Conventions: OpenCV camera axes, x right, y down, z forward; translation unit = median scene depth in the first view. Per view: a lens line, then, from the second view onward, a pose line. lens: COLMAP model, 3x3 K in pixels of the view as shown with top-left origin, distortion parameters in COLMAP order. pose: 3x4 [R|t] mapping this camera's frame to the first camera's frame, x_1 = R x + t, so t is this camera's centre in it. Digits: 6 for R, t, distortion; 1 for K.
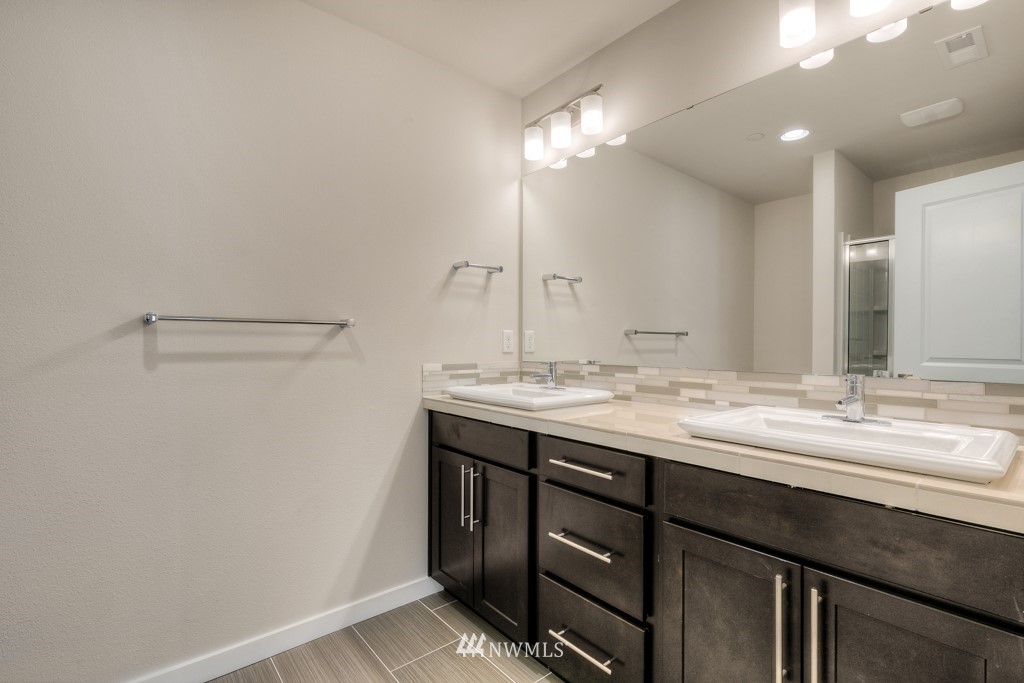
lens RADIAL K [[474.6, 0, 506.5], [0, 474.6, 344.2], [0, 0, 1]] dist [0.002596, -0.000294]
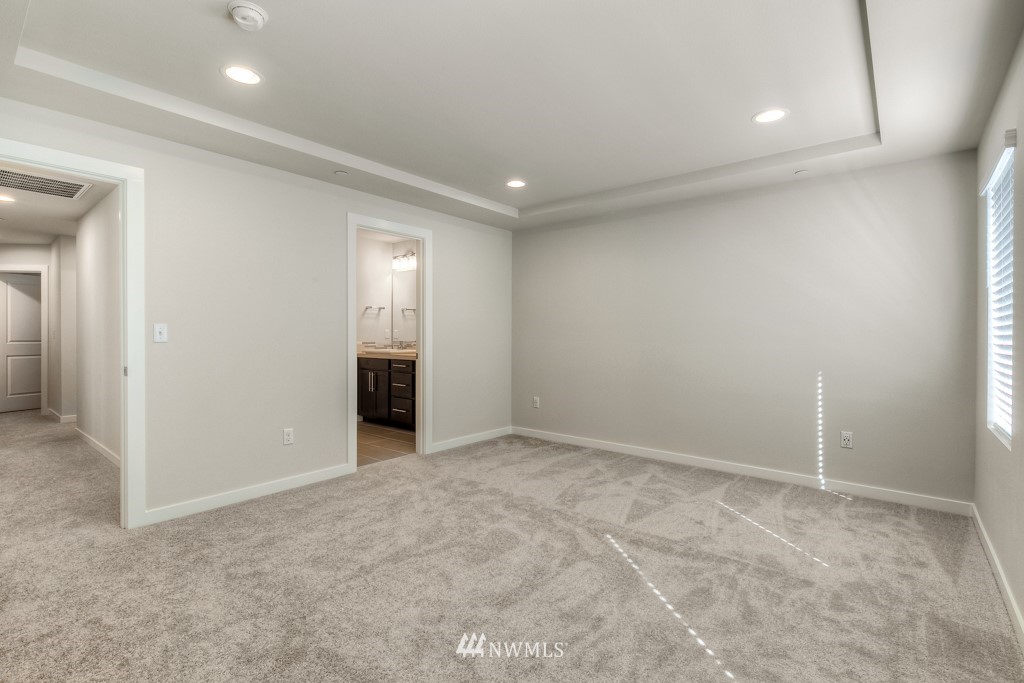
lens RADIAL K [[474.6, 0, 516.3], [0, 474.6, 340.1], [0, 0, 1]] dist [0.002596, -0.000294]
pose [[0.978324, 0.000542, 0.207081, 0.214040], [-0.002567, 0.999951, 0.009510, 0.001959], [-0.207066, -0.009835, 0.978278, -2.355693]]
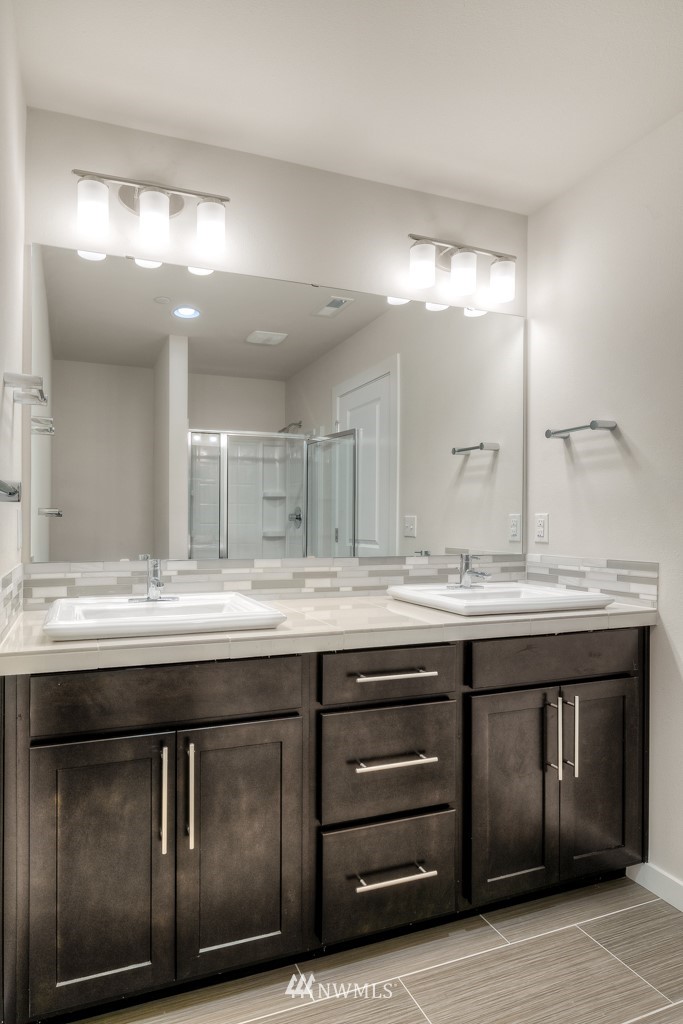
lens RADIAL K [[559.0, 0, 334.7], [0, 559.0, 520.2], [0, 0, 1]] dist [0.005794, 0.000868]
pose [[0.325128, 0.002826, 0.945666, -0.643762], [-0.005474, 0.999984, -0.001107, -0.022637], [-0.945654, -0.004817, 0.325138, 0.563538]]
